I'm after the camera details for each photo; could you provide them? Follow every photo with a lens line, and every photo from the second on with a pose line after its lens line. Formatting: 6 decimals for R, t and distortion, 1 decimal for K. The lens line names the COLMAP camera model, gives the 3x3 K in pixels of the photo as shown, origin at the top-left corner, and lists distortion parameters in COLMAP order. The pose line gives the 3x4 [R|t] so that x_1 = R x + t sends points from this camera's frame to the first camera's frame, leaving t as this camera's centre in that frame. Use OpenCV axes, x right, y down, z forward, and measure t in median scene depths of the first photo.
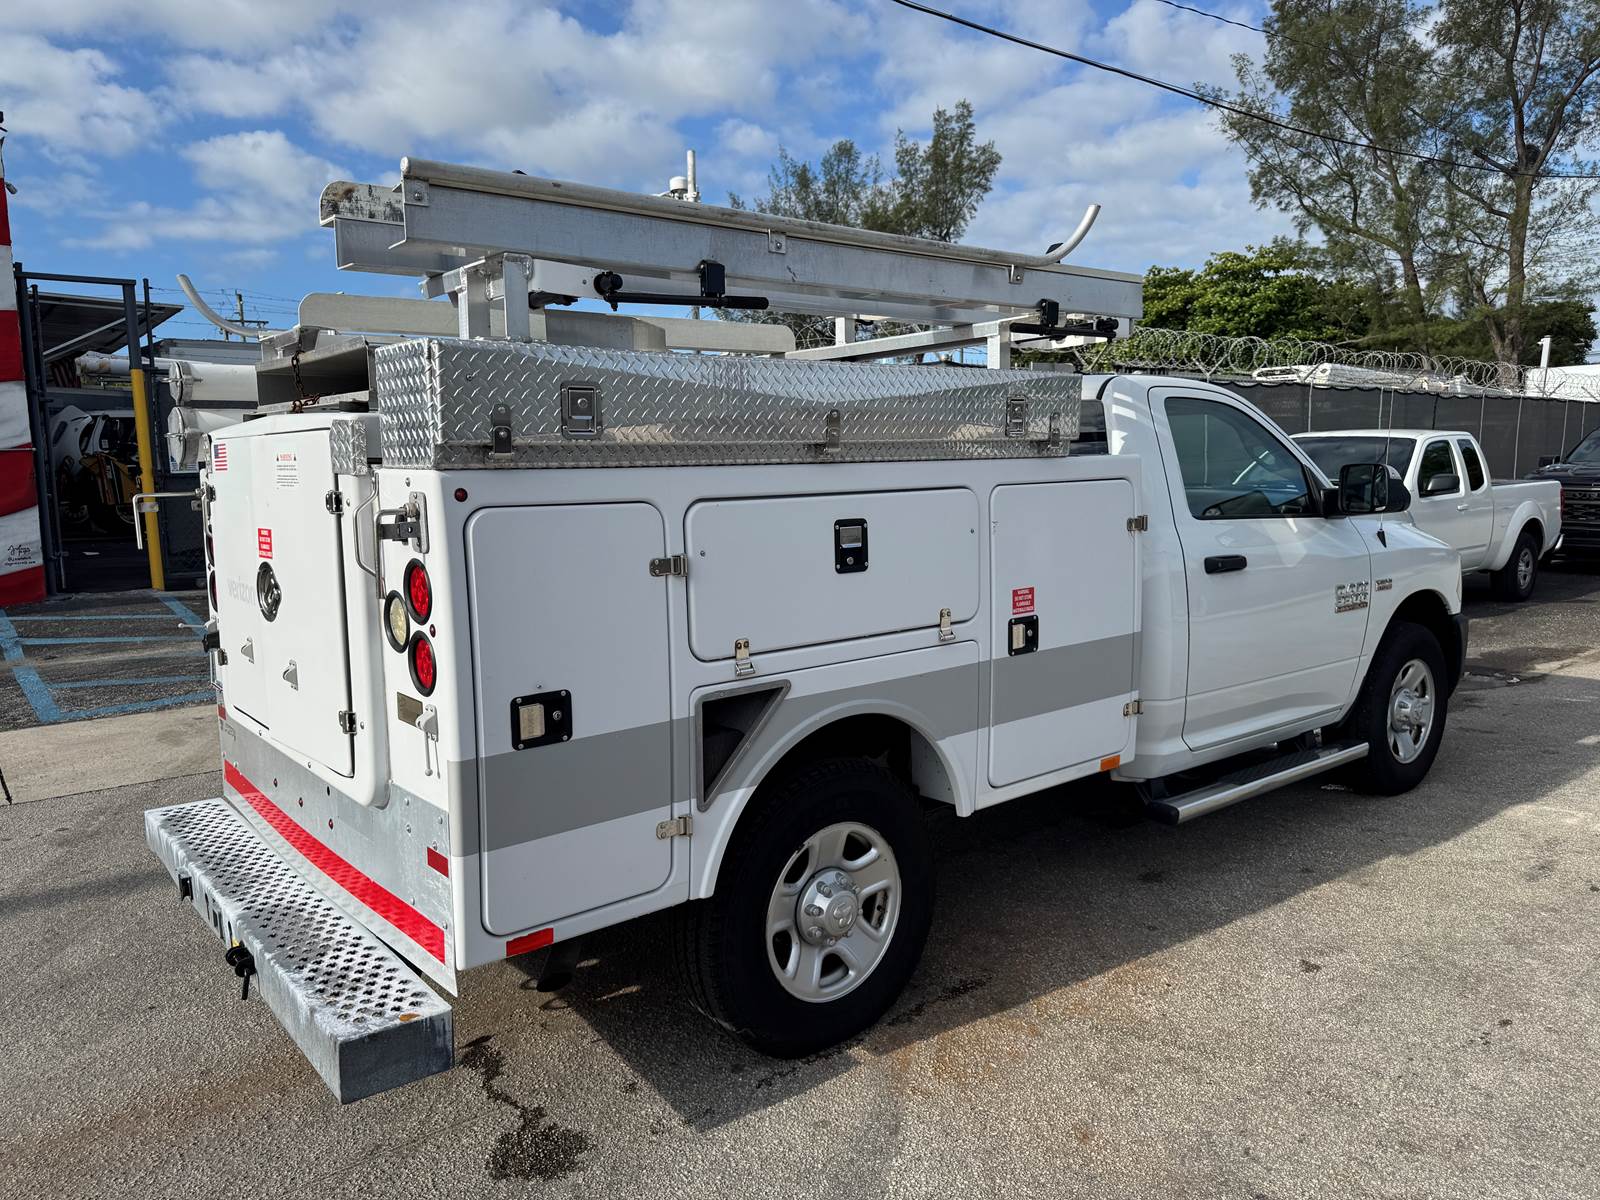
lens RADIAL K [[1140.7, 0, 808.4], [0, 1140.7, 594.7], [0, 0, 1]] dist [0.036181, -0.041113]
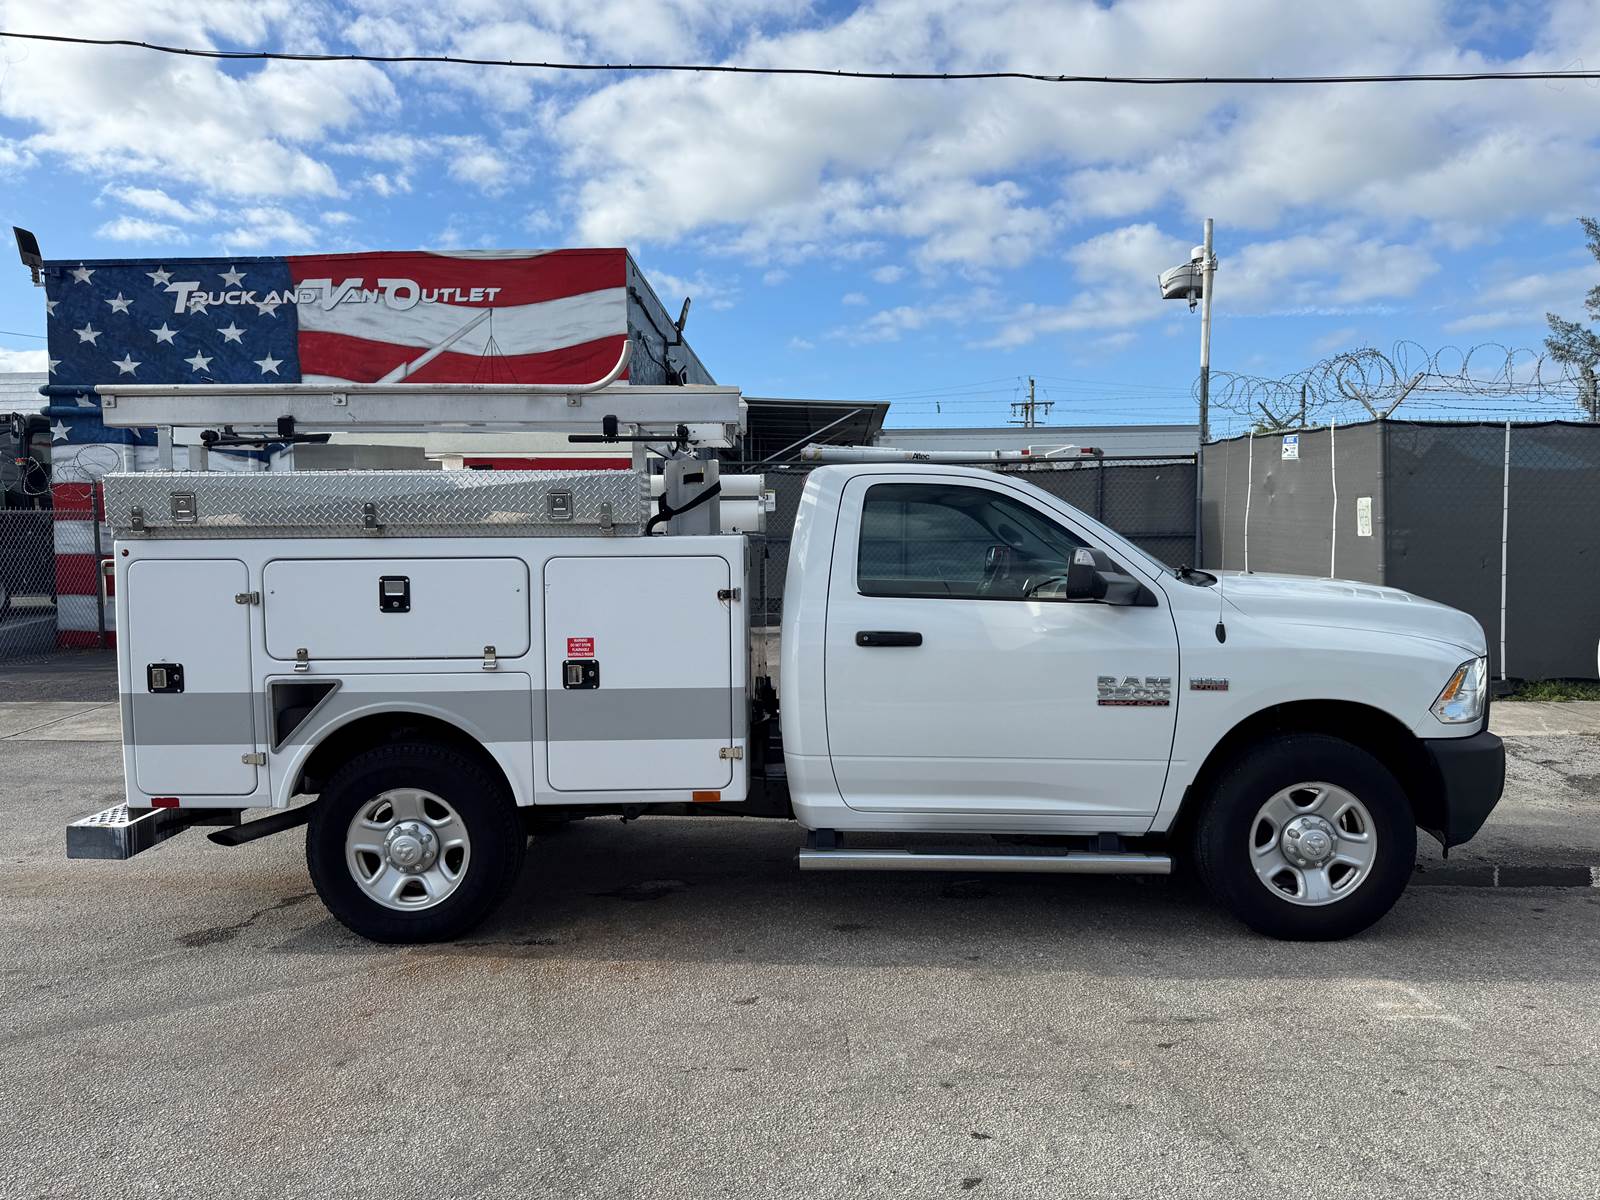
lens RADIAL K [[1140.7, 0, 808.4], [0, 1140.7, 602.0], [0, 0, 1]] dist [0.036181, -0.041113]
pose [[0.766391, 0.050355, -0.640397, 1.159293], [-0.083867, 0.996233, -0.022033, -0.037239], [0.636876, 0.070594, 0.767728, 0.169588]]
